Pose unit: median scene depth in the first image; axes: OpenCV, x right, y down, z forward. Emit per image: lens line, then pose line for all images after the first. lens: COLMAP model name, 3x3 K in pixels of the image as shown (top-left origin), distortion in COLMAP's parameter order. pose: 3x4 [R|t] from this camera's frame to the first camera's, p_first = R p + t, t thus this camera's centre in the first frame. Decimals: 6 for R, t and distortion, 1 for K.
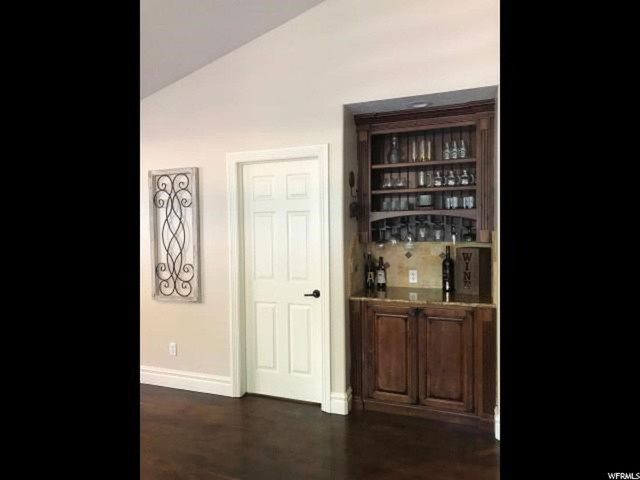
lens RADIAL K [[387.4, 0, 321.0], [0, 387.4, 235.5], [0, 0, 1]] dist [0.003188, -0.000521]
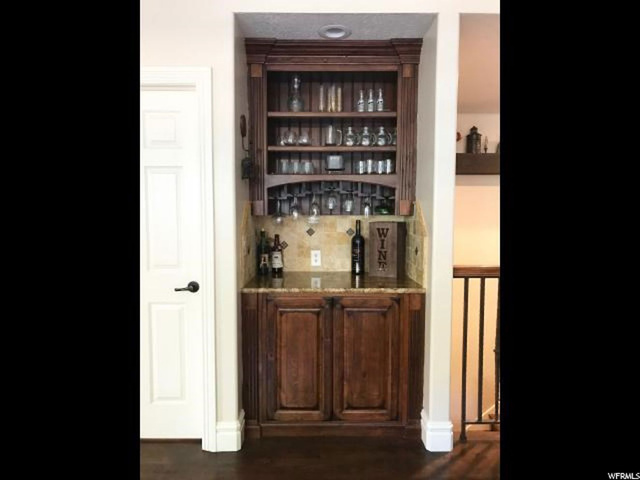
lens RADIAL K [[387.4, 0, 321.0], [0, 387.4, 235.5], [0, 0, 1]] dist [0.003188, -0.000521]
pose [[0.937211, -0.009336, 0.348637, -0.038836], [-0.005121, 0.999166, 0.040523, 0.028526], [-0.348725, -0.039764, 0.936381, 0.269343]]
